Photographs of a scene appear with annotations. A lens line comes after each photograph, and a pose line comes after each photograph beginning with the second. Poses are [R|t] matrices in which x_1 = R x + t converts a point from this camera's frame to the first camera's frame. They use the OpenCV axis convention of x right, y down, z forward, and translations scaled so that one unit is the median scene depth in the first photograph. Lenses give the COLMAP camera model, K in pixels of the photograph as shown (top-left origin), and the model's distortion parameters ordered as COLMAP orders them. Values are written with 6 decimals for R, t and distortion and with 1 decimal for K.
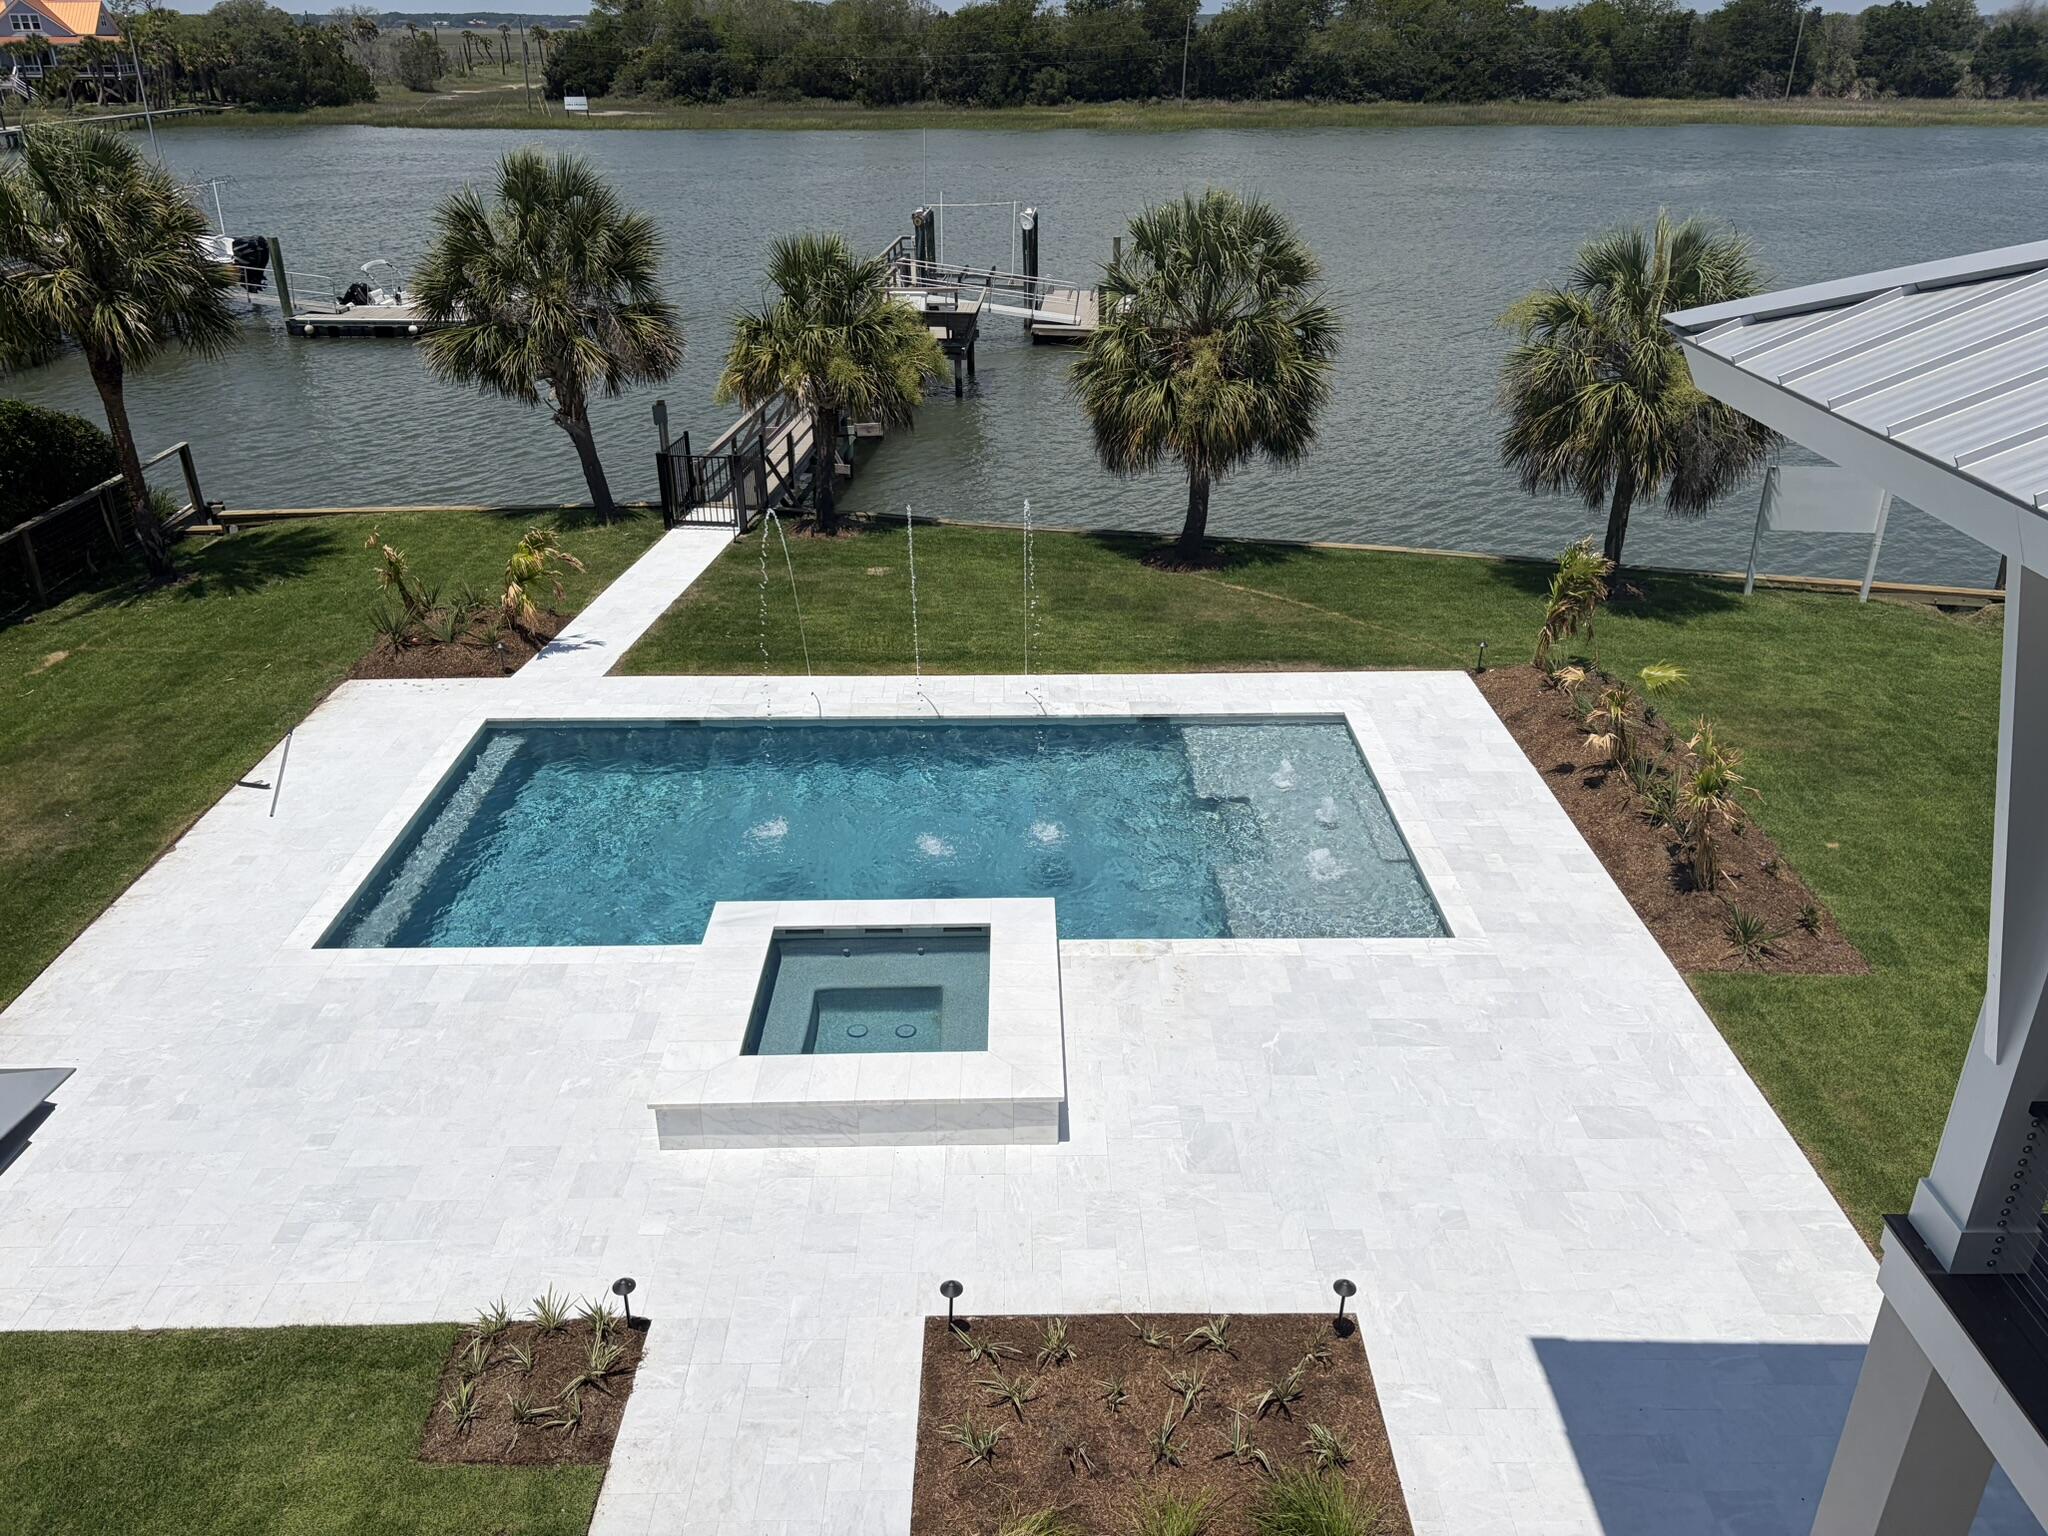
lens RADIAL K [[1542.4, 0, 1038.2], [0, 1542.4, 775.7], [0, 0, 1]] dist [0.018959, -0.007939]
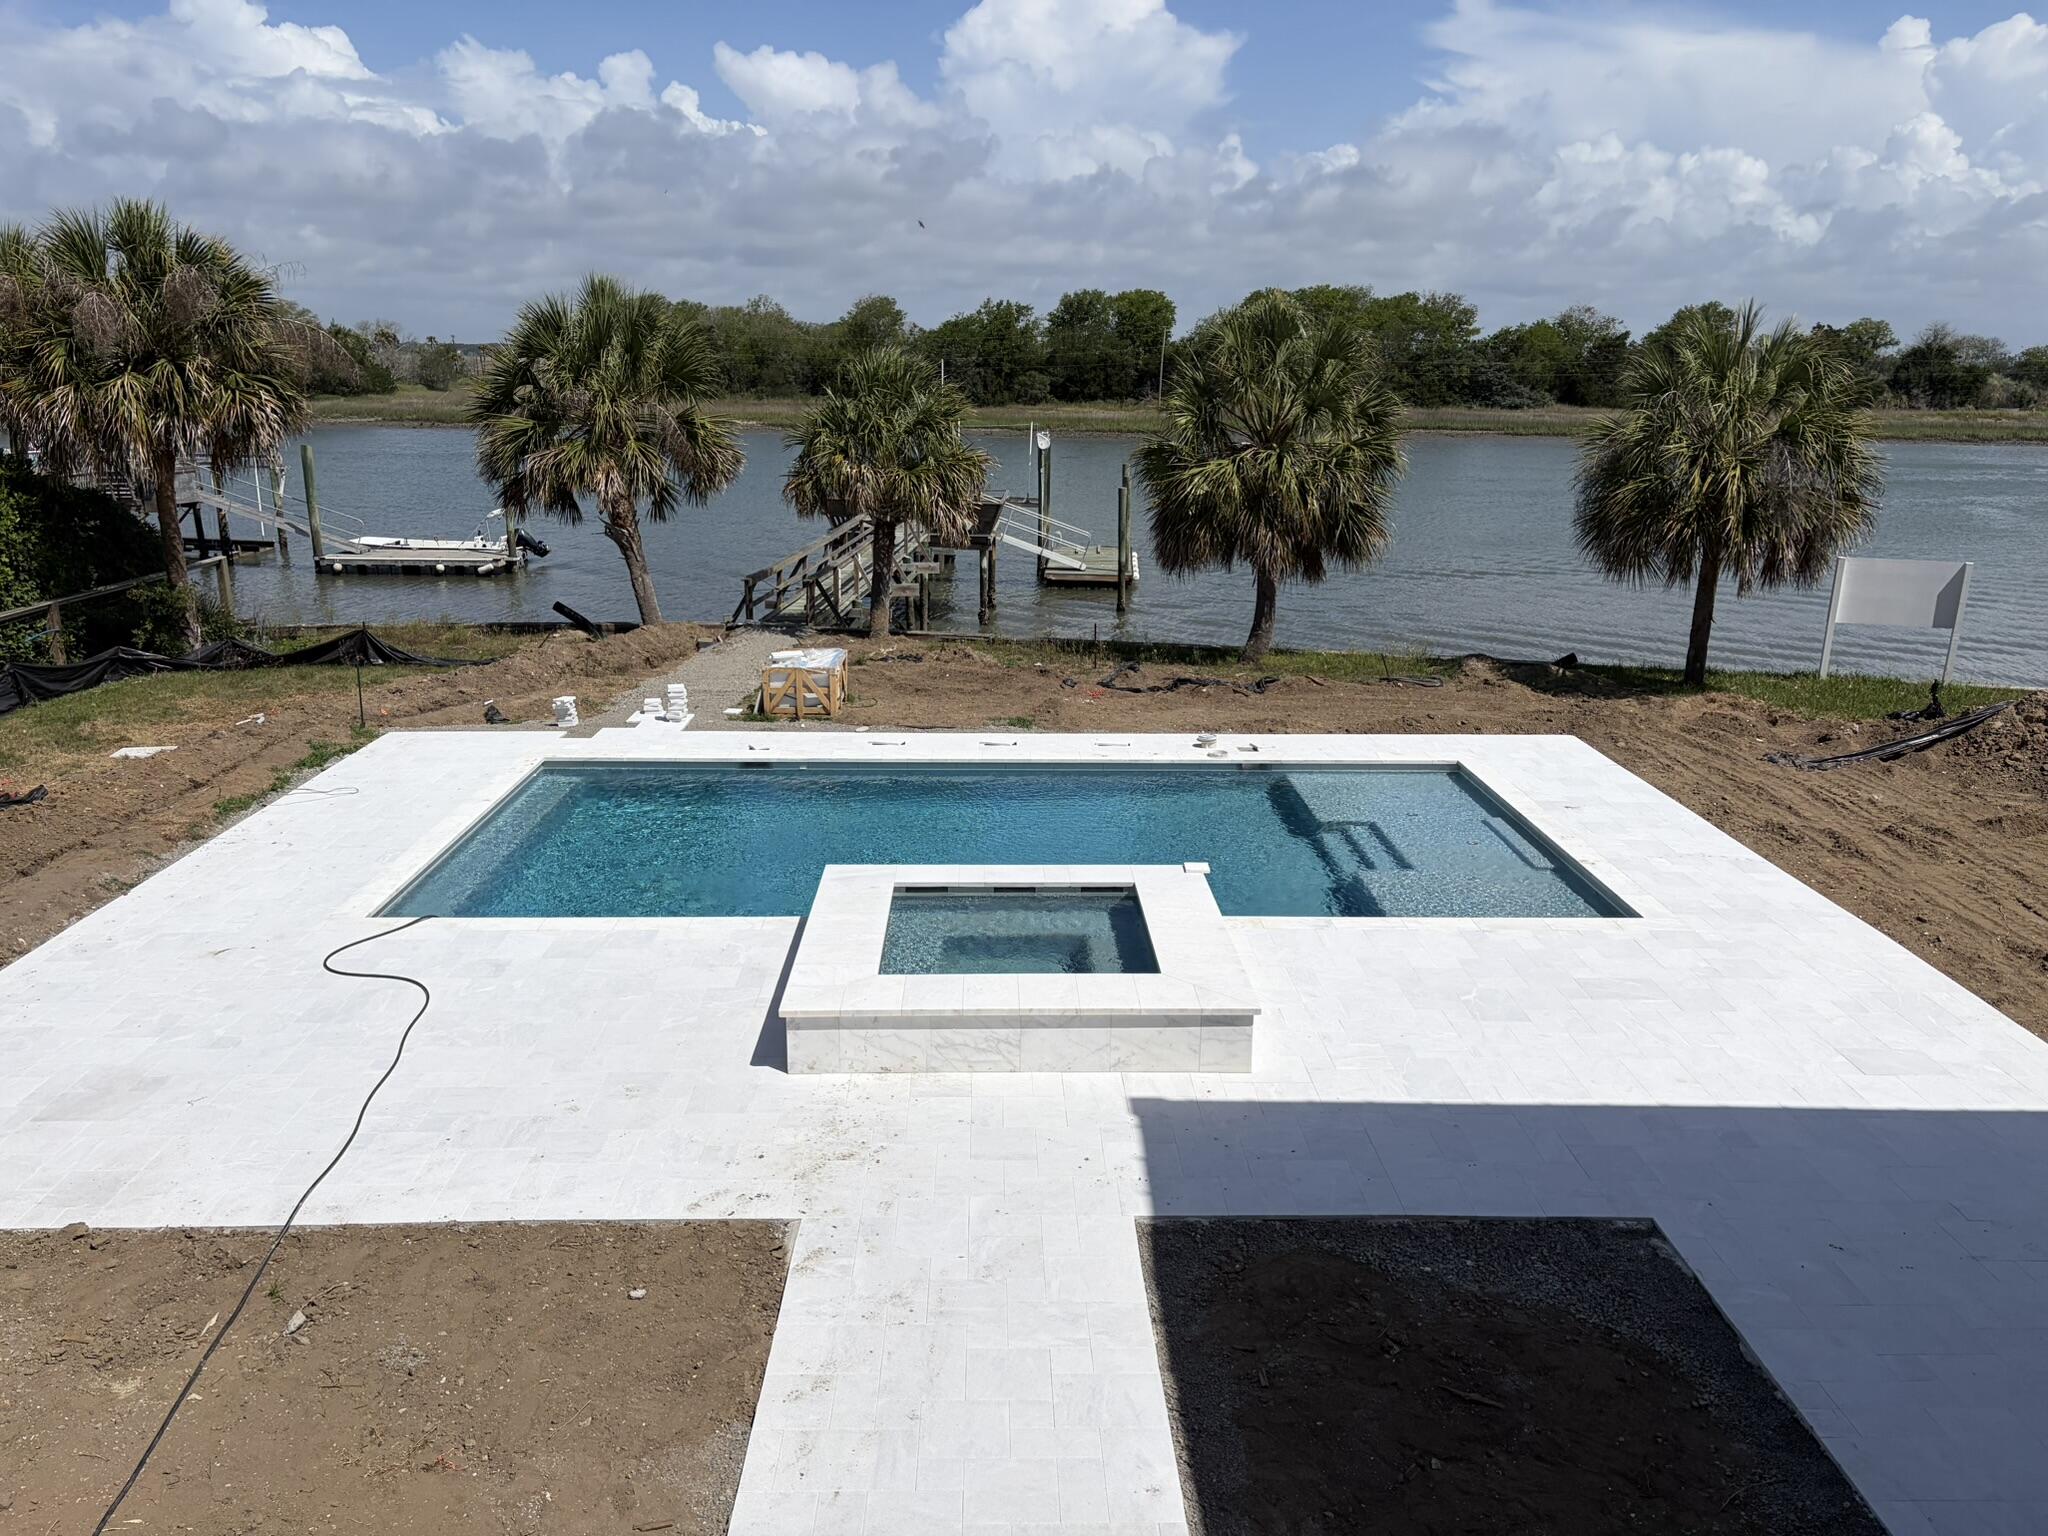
lens RADIAL K [[1542.4, 0, 1025.2], [0, 1542.4, 770.5], [0, 0, 1]] dist [0.018959, -0.007939]
pose [[0.999882, 0.005612, 0.014295, -0.104758], [-0.002631, 0.979670, -0.200597, 0.205427], [-0.015130, 0.200536, 0.979570, 0.108381]]
